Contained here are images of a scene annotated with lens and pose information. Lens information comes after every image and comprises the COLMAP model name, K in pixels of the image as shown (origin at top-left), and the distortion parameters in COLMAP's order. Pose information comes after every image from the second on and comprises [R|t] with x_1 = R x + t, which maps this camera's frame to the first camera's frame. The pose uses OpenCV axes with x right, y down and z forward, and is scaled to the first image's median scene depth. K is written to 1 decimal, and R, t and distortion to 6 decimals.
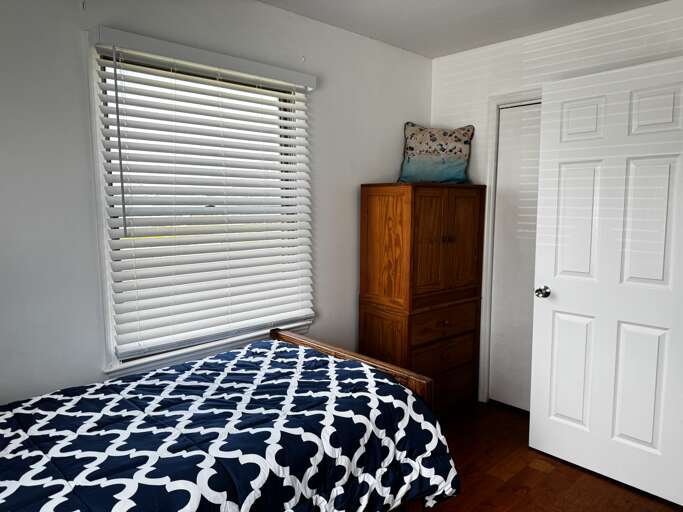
lens RADIAL K [[476.6, 0, 340.3], [0, 476.6, 258.4], [0, 0, 1]] dist [0.087854, -0.127218]
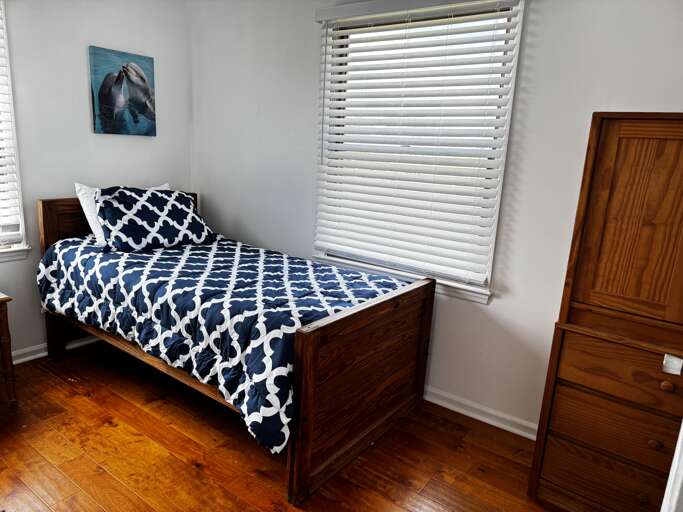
lens RADIAL K [[476.6, 0, 340.3], [0, 476.6, 258.4], [0, 0, 1]] dist [0.087854, -0.127218]
pose [[0.181334, 0.233601, -0.955274, 0.792316], [-0.169987, 0.964202, 0.203517, -0.059581], [0.968619, 0.125480, 0.214552, 0.656335]]
